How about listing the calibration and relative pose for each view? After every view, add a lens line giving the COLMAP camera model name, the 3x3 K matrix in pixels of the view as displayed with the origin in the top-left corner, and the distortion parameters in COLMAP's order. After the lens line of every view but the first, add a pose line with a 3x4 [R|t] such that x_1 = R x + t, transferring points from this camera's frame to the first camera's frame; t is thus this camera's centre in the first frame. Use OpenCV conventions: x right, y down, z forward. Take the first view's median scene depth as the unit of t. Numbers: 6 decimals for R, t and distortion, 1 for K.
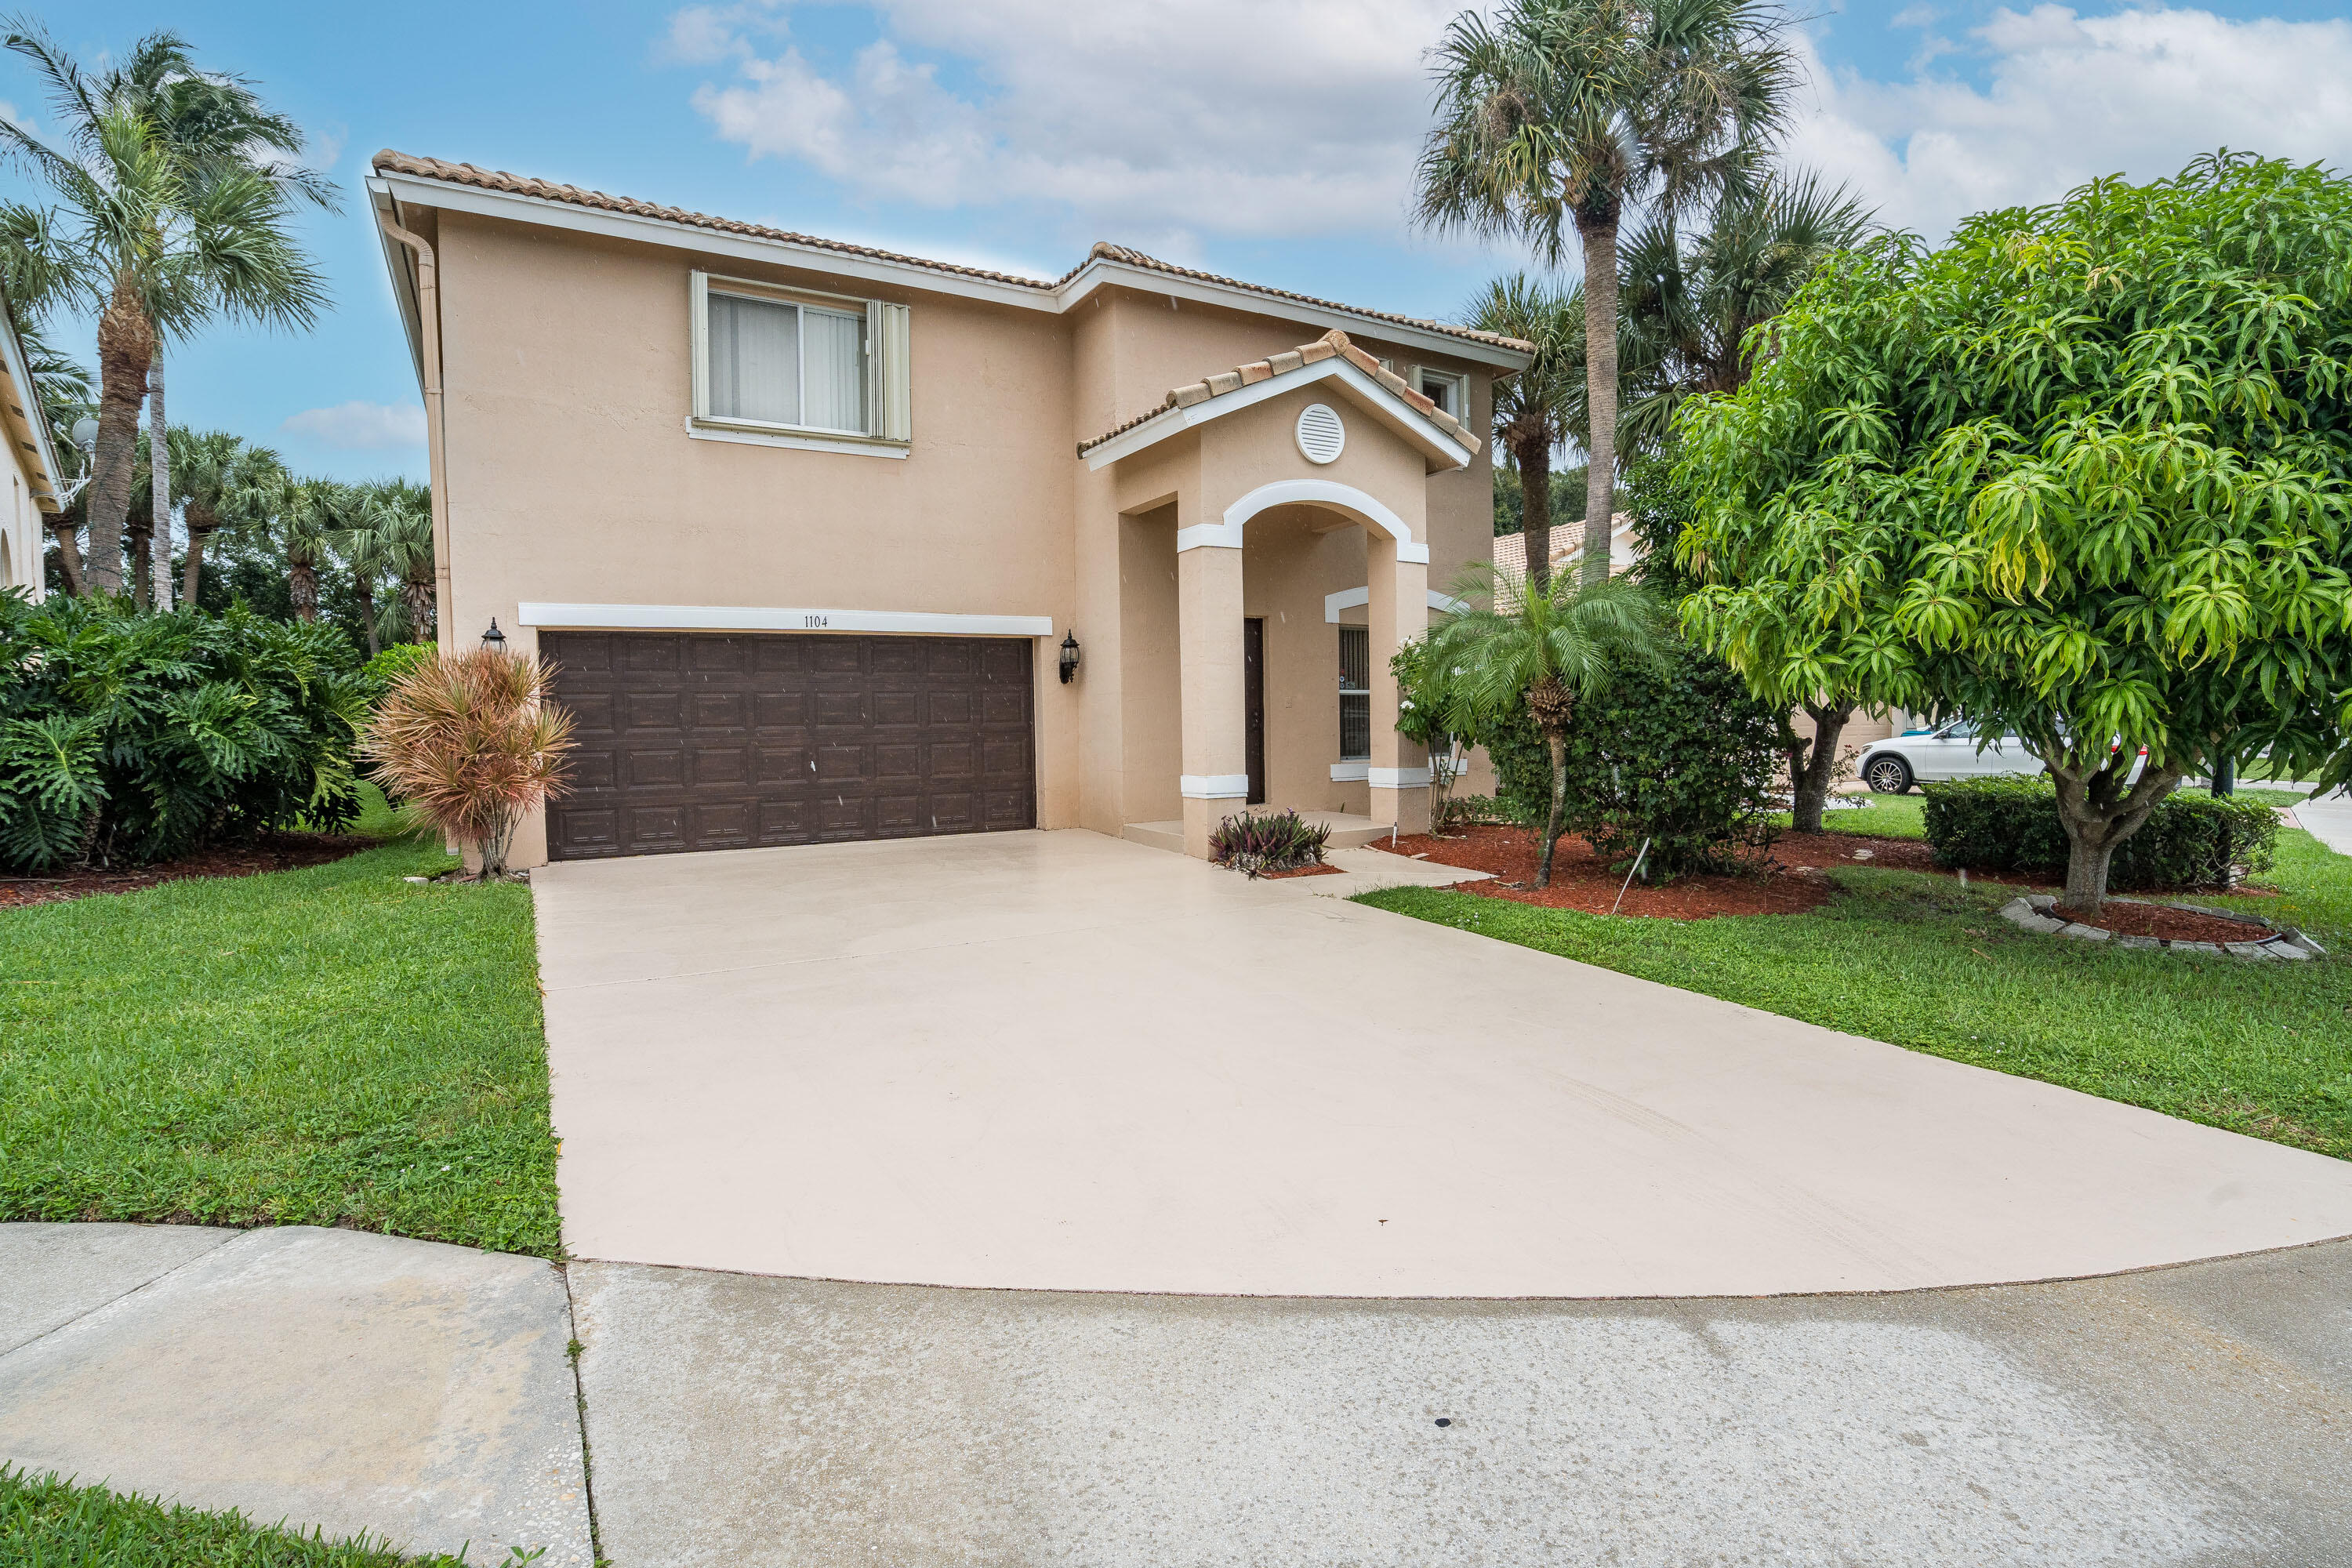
lens RADIAL K [[1098.8, 0, 1176.0], [0, 1098.8, 784.0], [0, 0, 1]] dist [-0.051085, 0.015212]
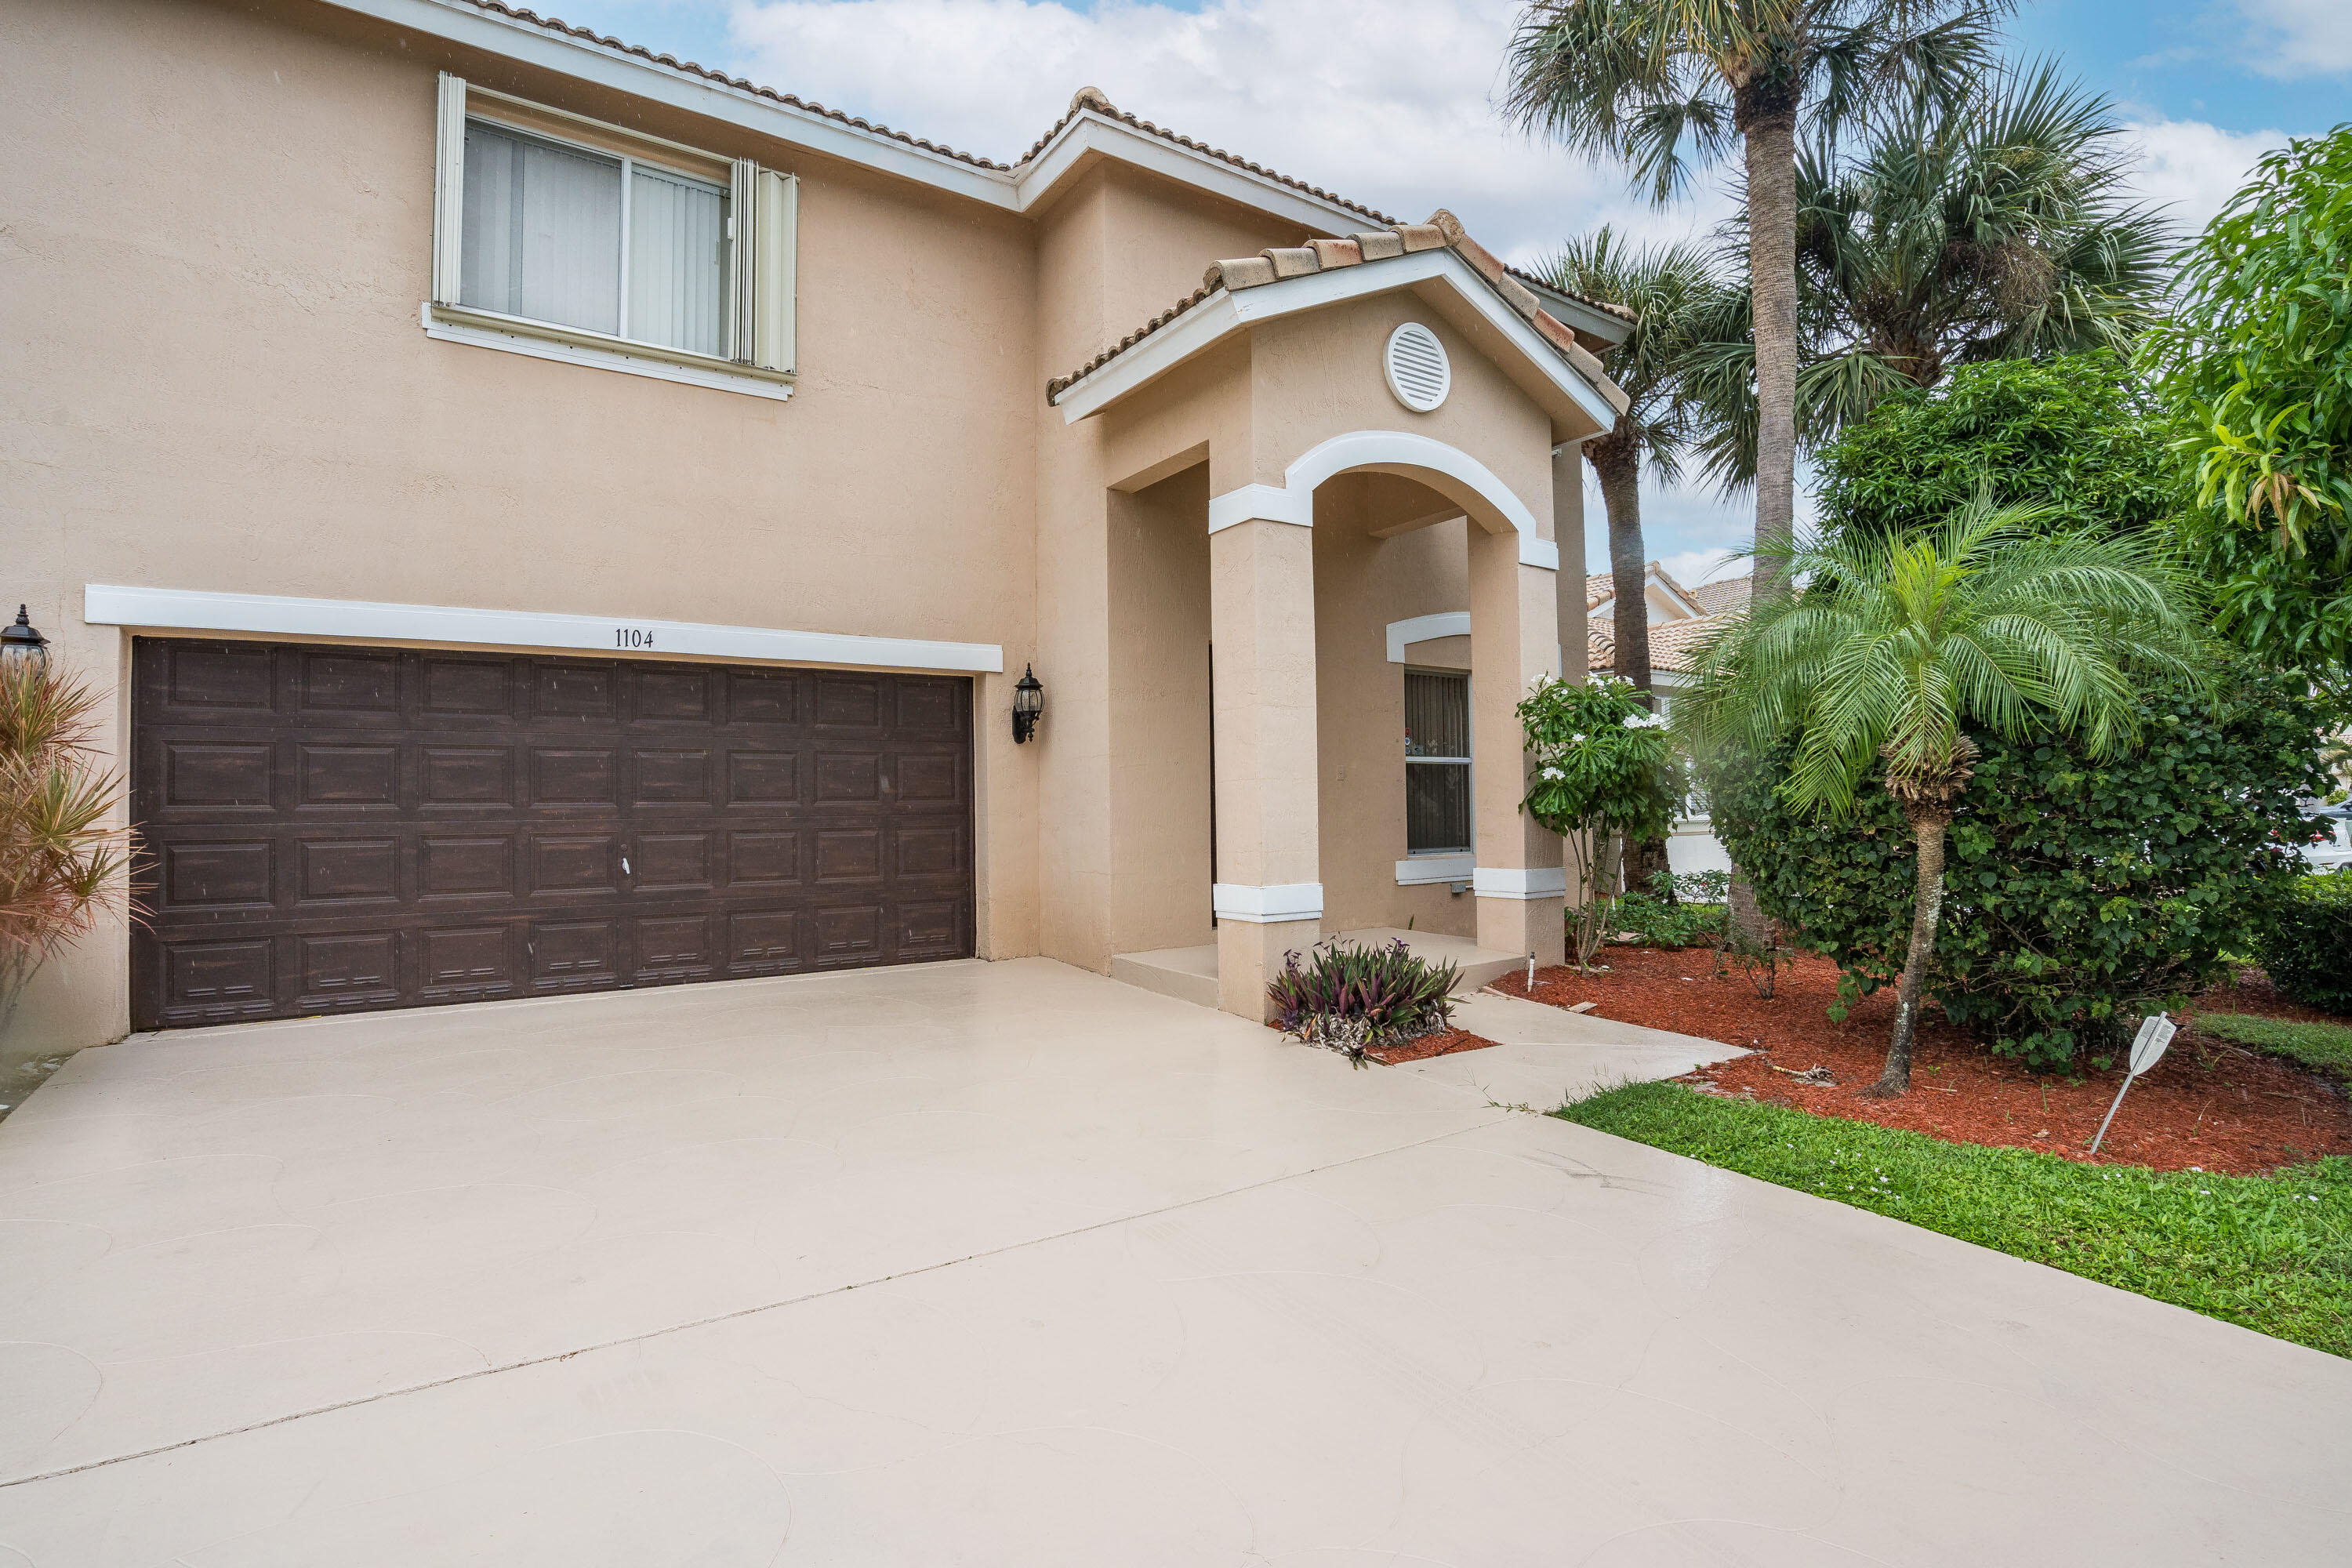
lens RADIAL K [[1098.8, 0, 1176.0], [0, 1098.8, 784.0], [0, 0, 1]] dist [-0.051085, 0.015212]
pose [[0.997568, 0.004092, 0.069574, -0.060339], [0.001215, 0.997102, -0.076067, -0.016305], [-0.069684, 0.075967, 0.994672, 0.366548]]
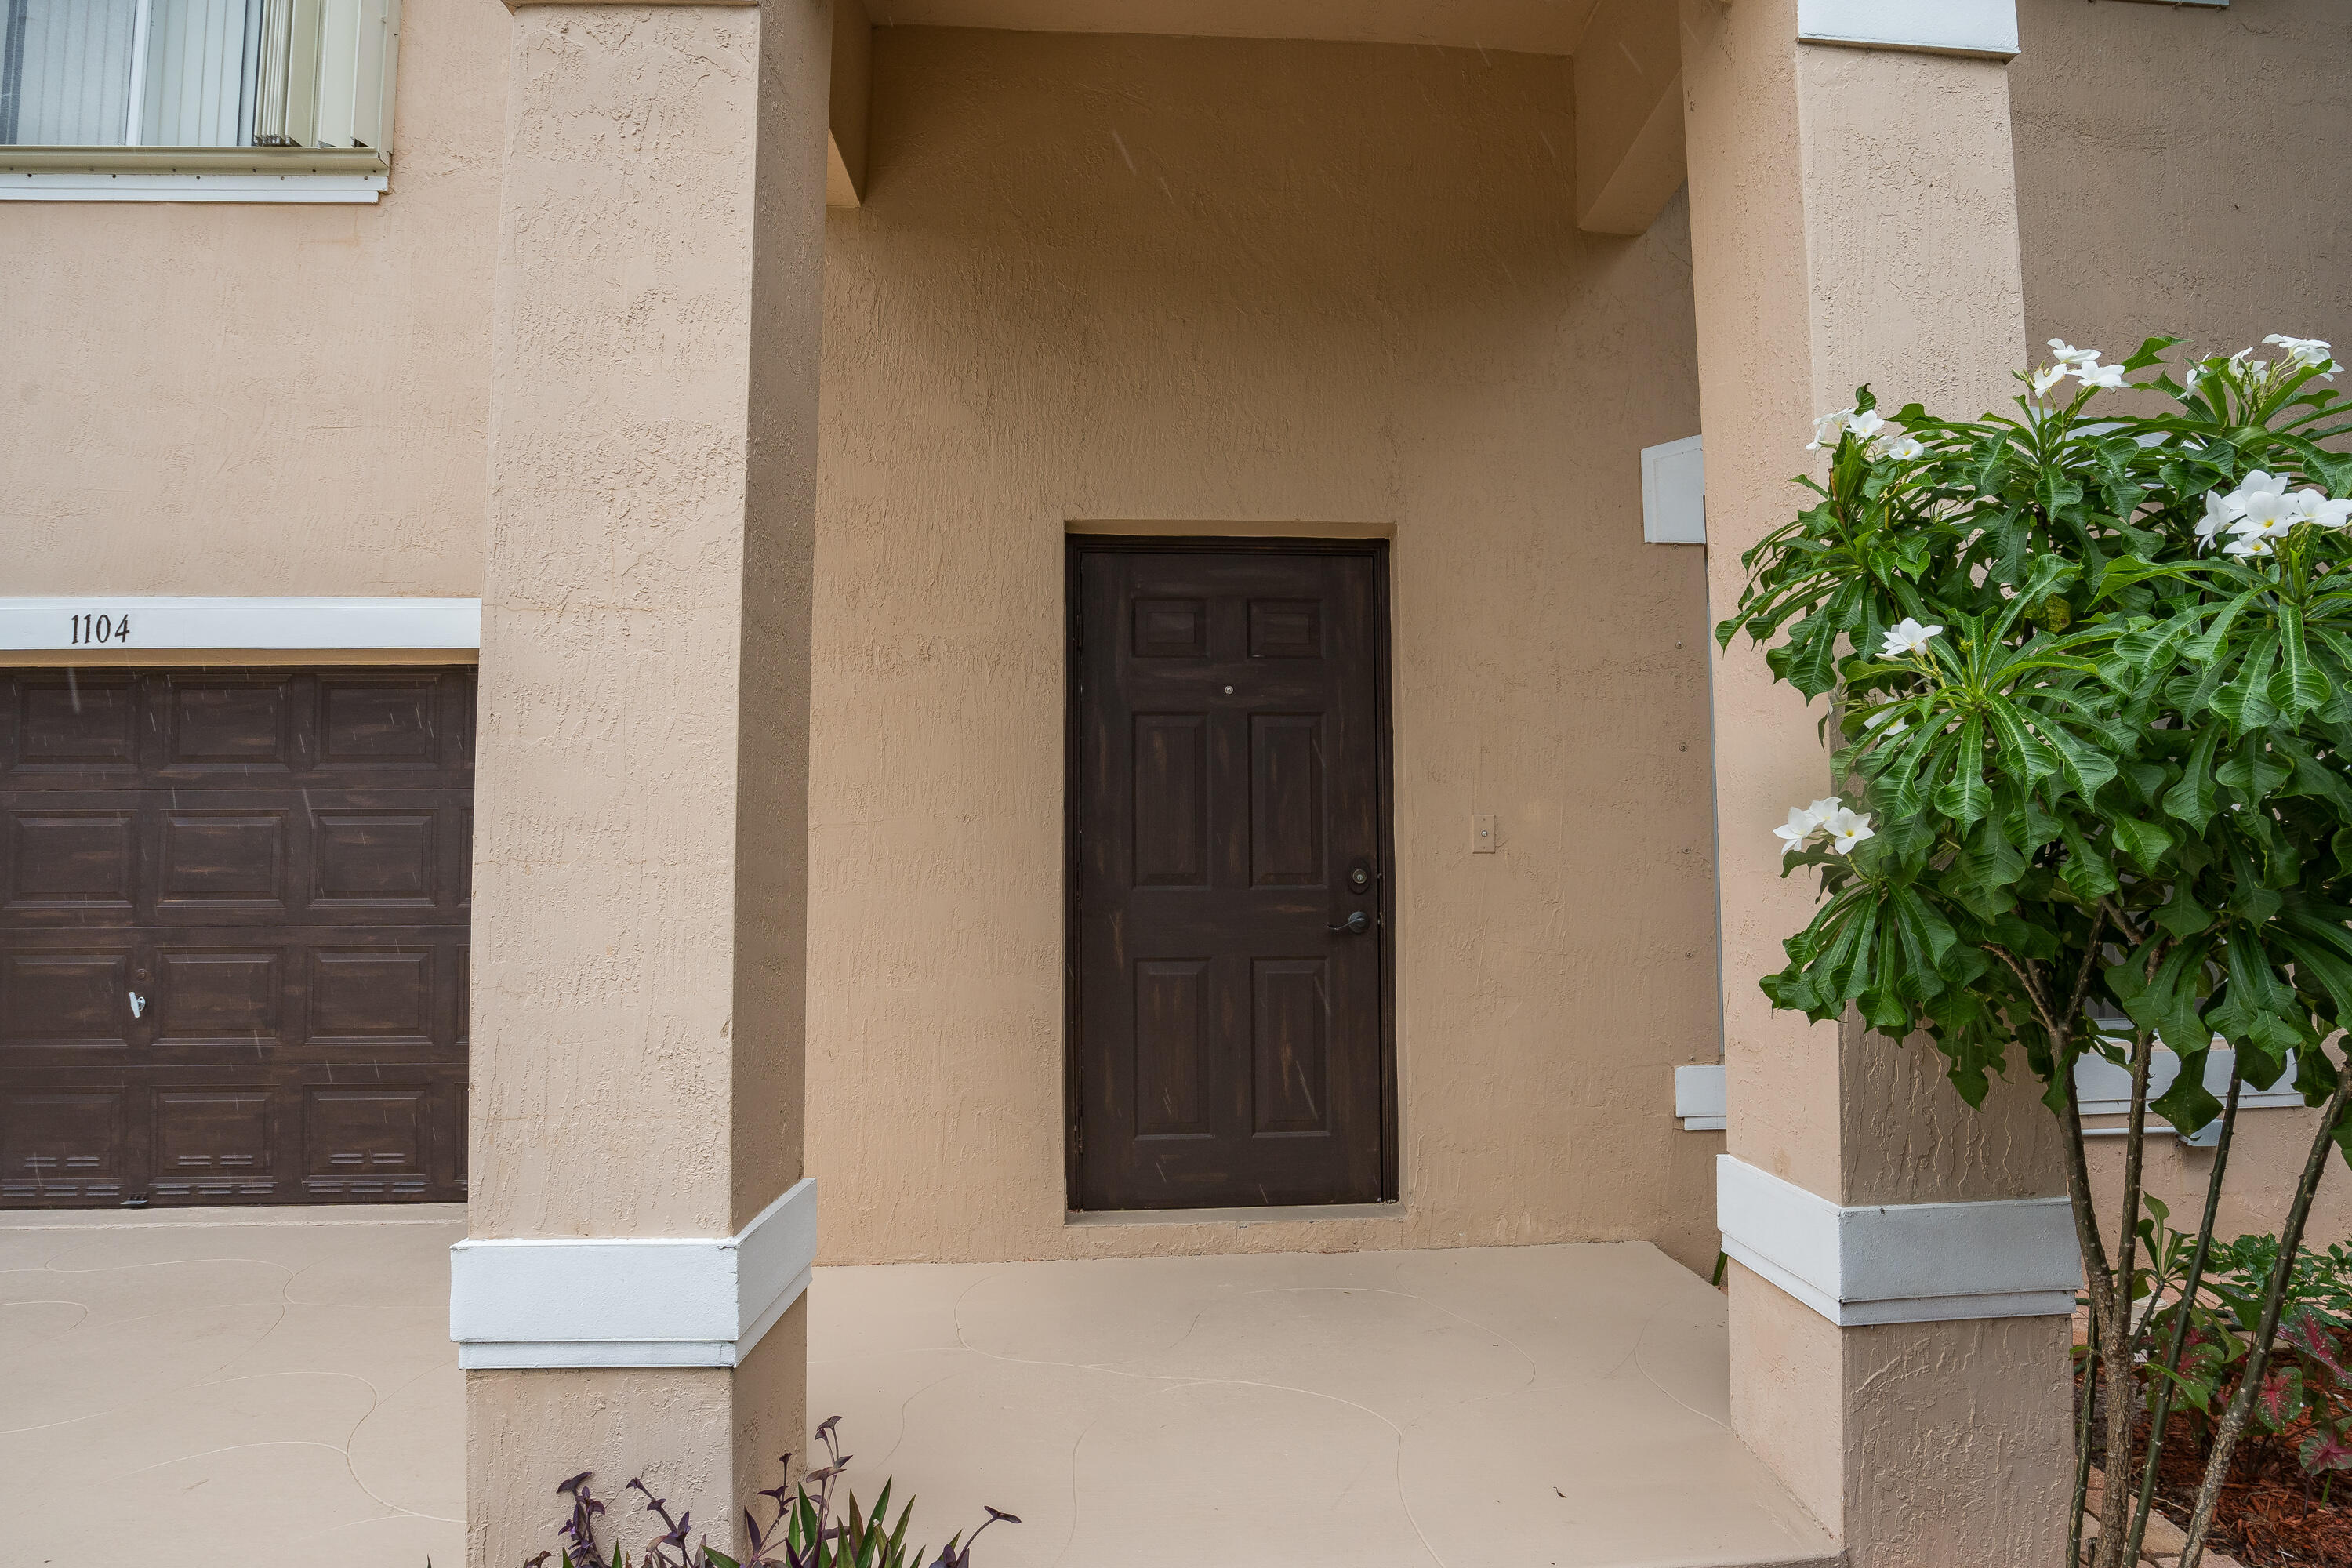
lens RADIAL K [[1209.5, 0, 1232.0], [0, 1209.5, 813.1], [0, 0, 1]] dist [-0.030827, 0.000023]
pose [[0.900882, -0.018226, -0.433681, 0.210680], [-0.027876, 0.994626, -0.099706, -0.056045], [0.433167, 0.101912, 0.895533, 0.832890]]
